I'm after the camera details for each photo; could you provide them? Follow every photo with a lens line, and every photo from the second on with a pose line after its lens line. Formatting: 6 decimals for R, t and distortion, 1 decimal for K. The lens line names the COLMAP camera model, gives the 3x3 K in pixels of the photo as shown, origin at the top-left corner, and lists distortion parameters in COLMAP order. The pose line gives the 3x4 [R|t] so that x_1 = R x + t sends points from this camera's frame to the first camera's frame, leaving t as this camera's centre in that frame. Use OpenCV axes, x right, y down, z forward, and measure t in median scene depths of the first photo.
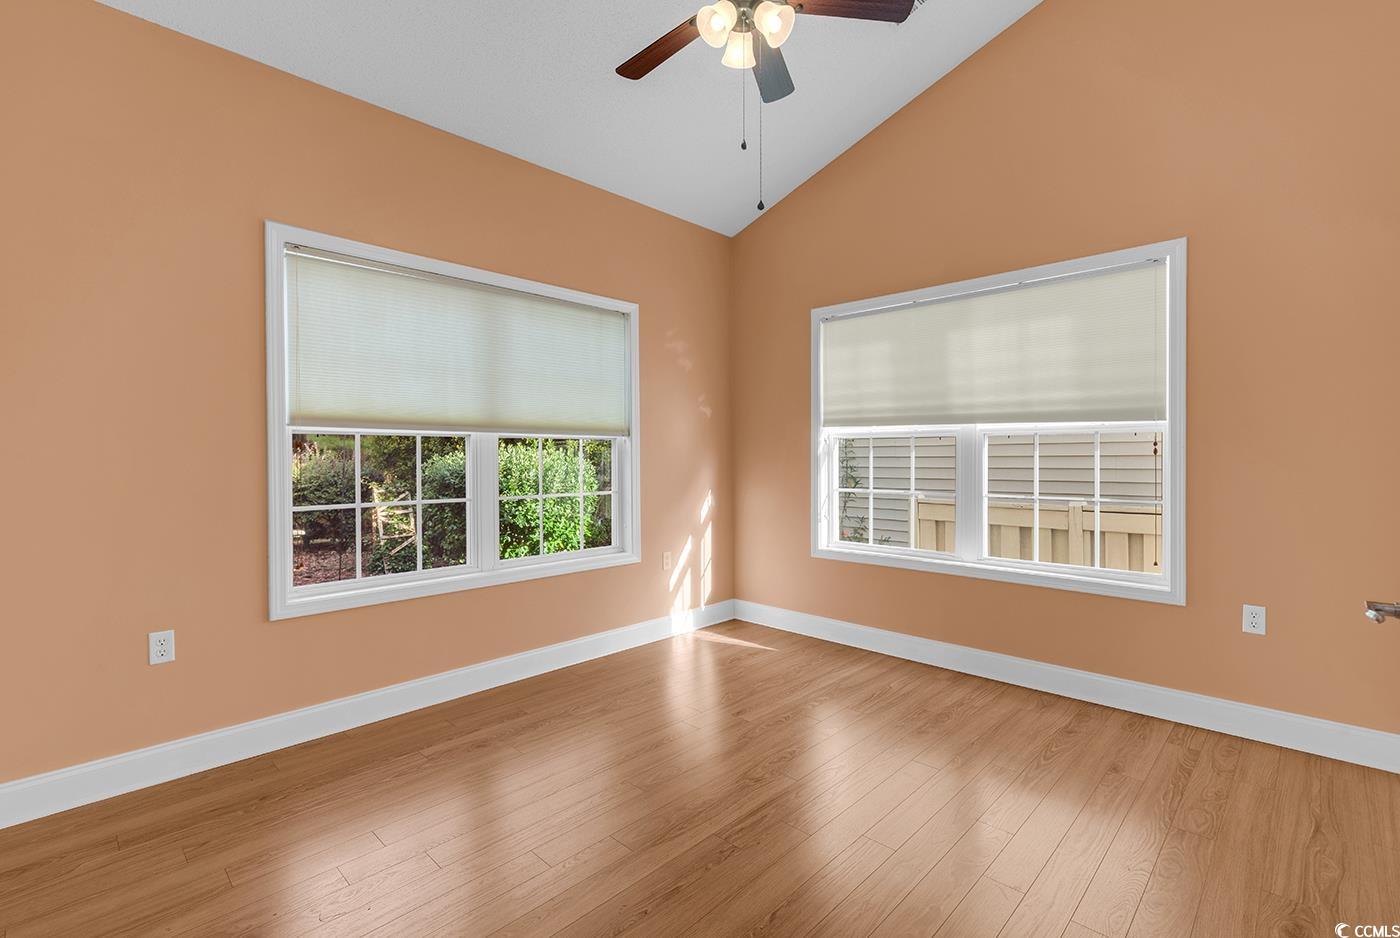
lens RADIAL K [[636.1, 0, 705.4], [0, 636.1, 468.3], [0, 0, 1]] dist [0.008472, -0.001499]
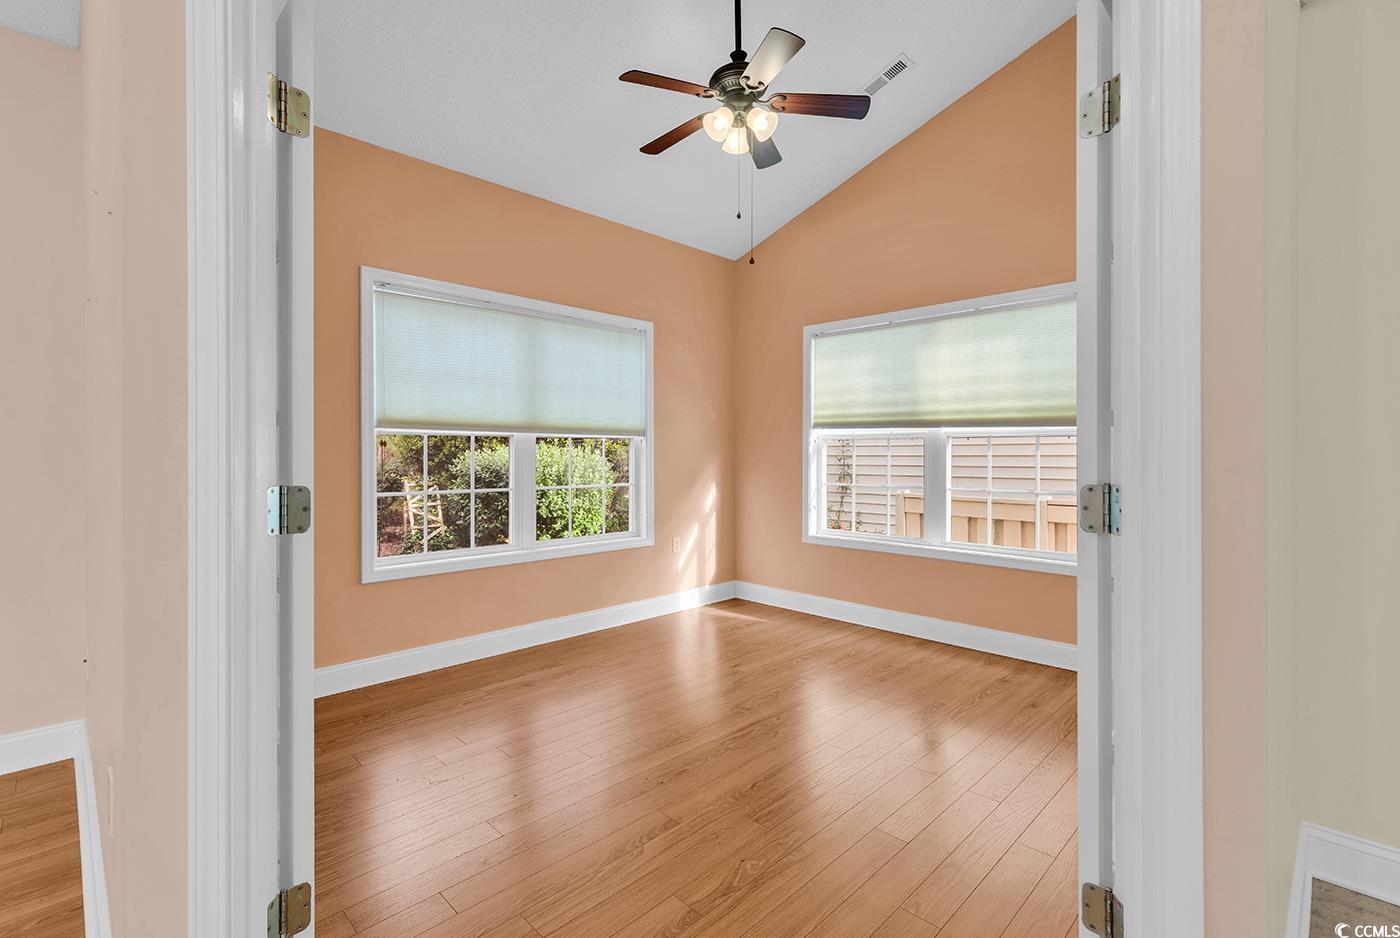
lens RADIAL K [[636.1, 0, 697.5], [0, 636.1, 467.1], [0, 0, 1]] dist [0.008472, -0.001499]
pose [[0.999677, 0.005862, -0.024718, 0.006669], [-0.005821, 0.999982, 0.001765, 0.002960], [0.024728, -0.001621, 0.999693, -0.180598]]
